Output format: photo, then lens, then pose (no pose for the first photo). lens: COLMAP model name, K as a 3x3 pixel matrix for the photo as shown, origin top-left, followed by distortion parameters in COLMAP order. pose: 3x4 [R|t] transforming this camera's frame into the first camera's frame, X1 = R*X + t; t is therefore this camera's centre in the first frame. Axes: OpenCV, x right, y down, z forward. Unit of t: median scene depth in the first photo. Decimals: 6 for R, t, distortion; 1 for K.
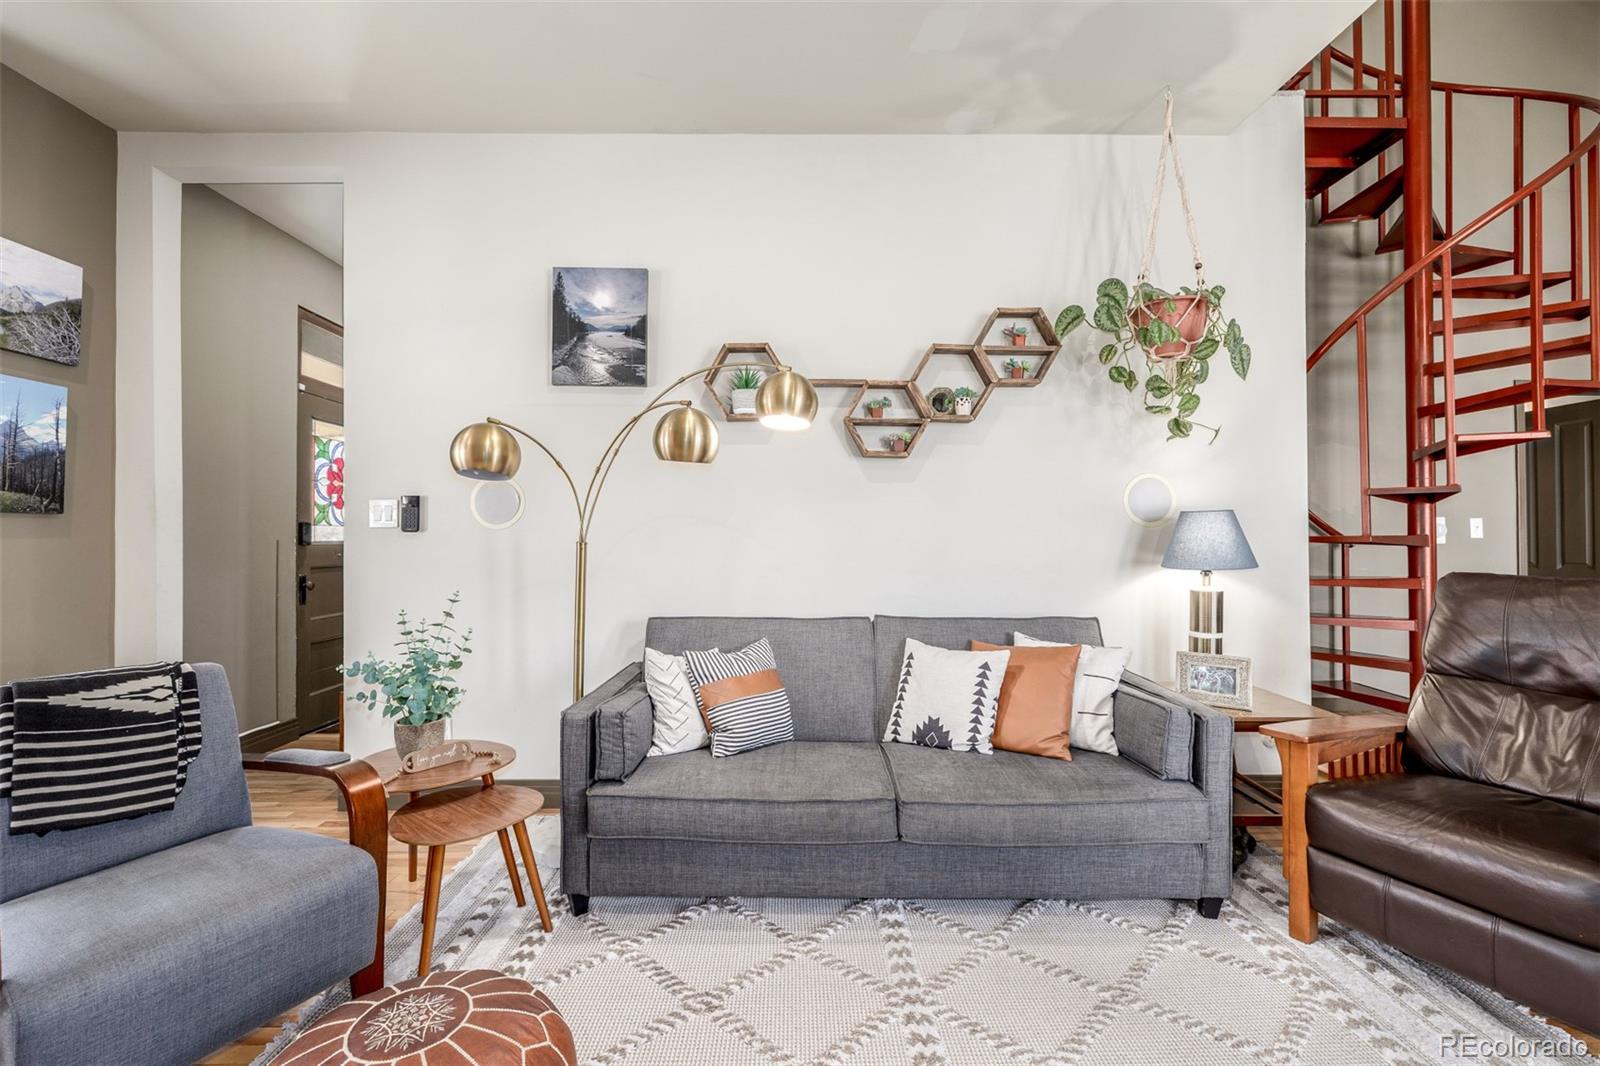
lens RADIAL K [[673.6, 0, 788.3], [0, 673.6, 533.7], [0, 0, 1]] dist [-0.000575, -0.000161]
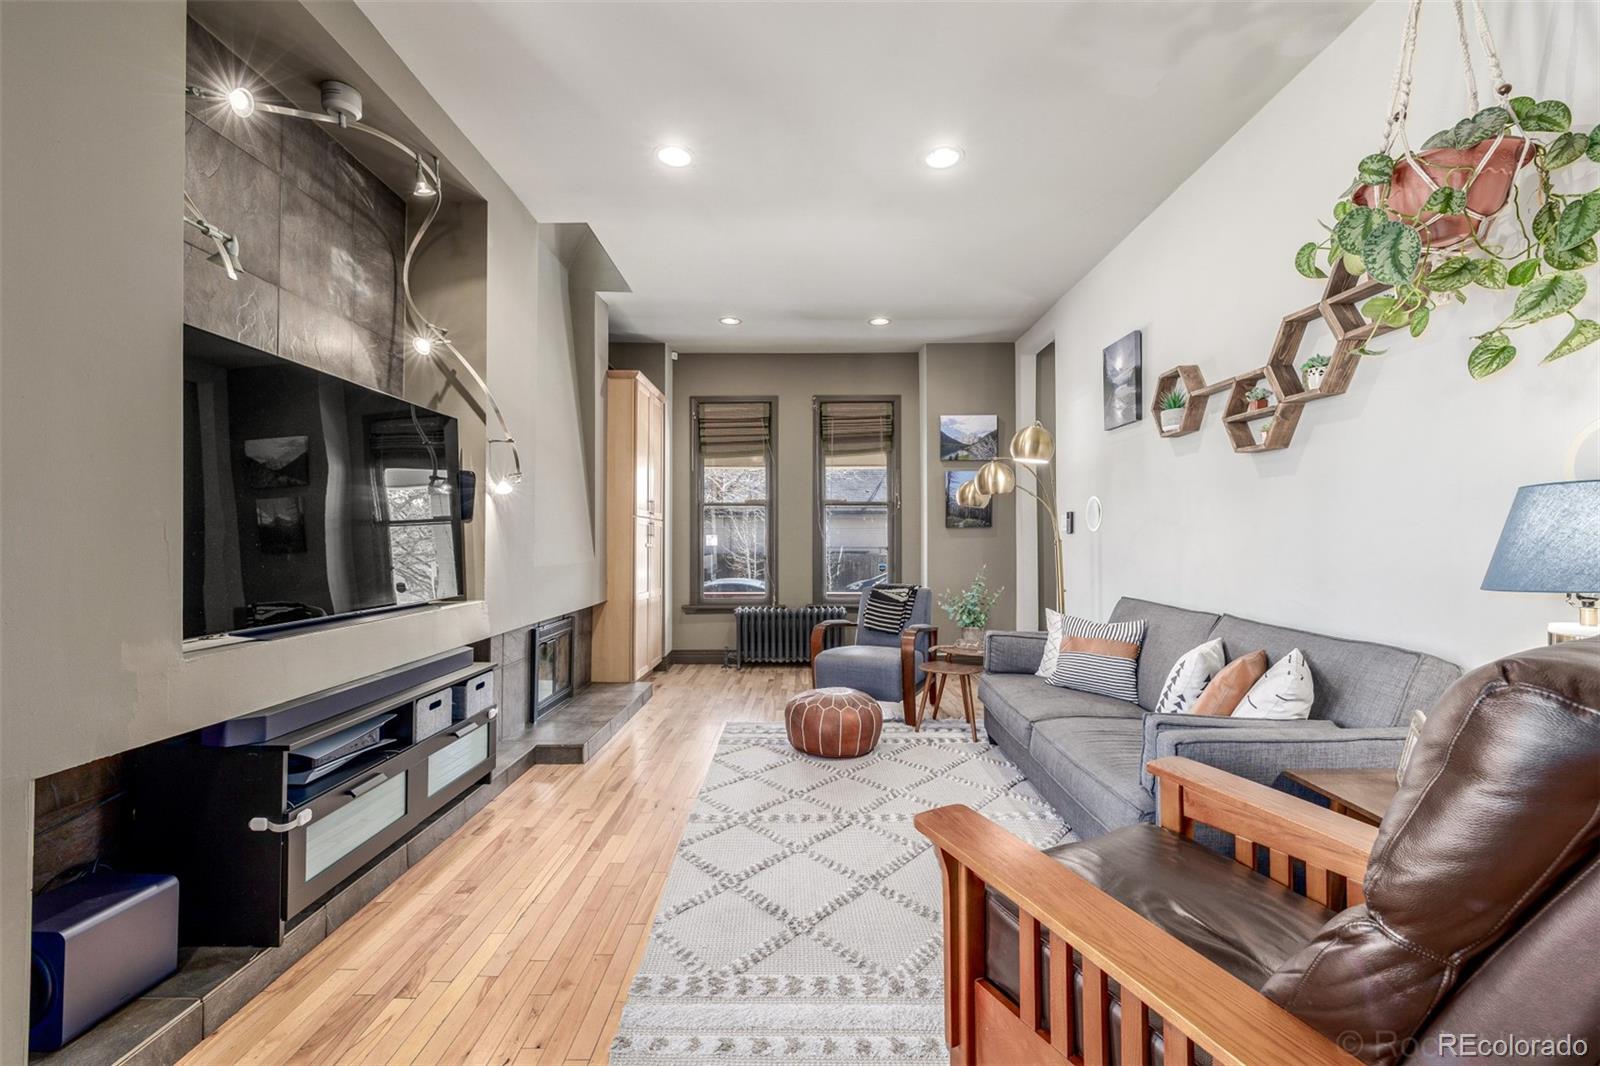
lens RADIAL K [[673.6, 0, 823.5], [0, 673.6, 529.1], [0, 0, 1]] dist [-0.000575, -0.000161]
pose [[0.013390, -0.014068, -0.999811, 1.081970], [0.010922, 0.999843, -0.013922, 0.002284], [0.999851, -0.010734, 0.013542, 0.376164]]
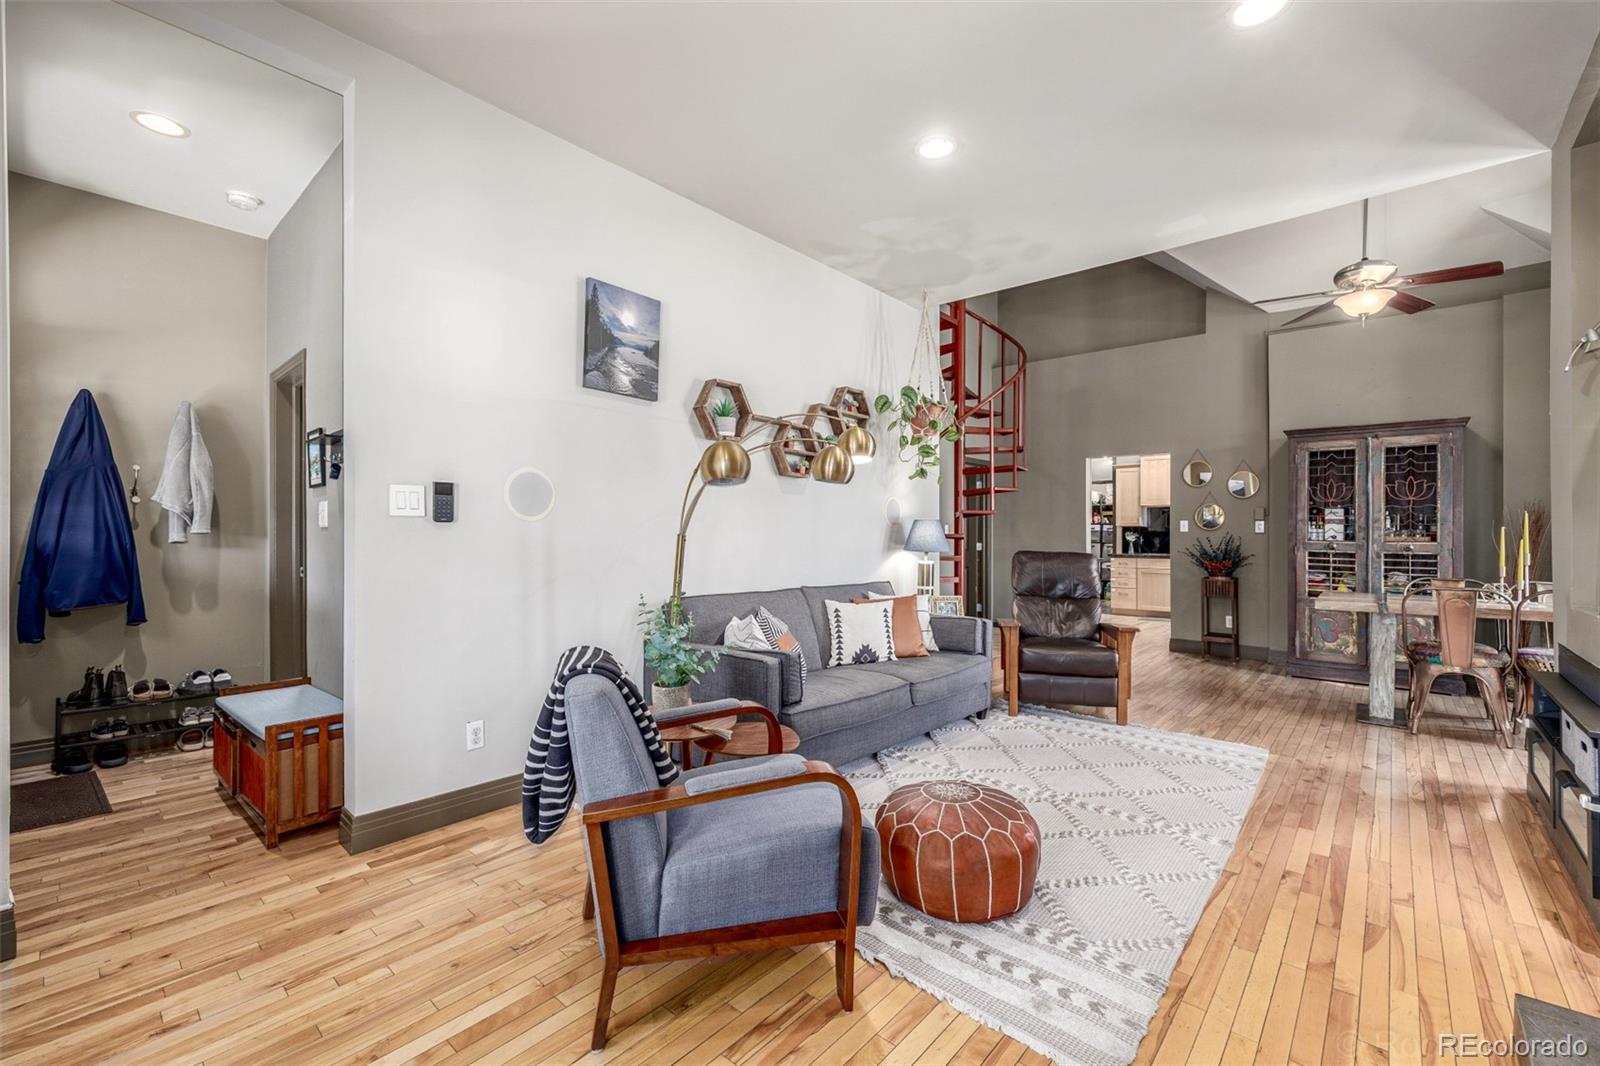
lens RADIAL K [[673.6, 0, 806.9], [0, 673.6, 531.7], [0, 0, 1]] dist [-0.000575, -0.000161]
pose [[0.662199, 0.009624, 0.749266, -0.916494], [-0.012604, 0.999919, -0.001703, 0.005204], [-0.749222, -0.008316, 0.662267, 0.030671]]
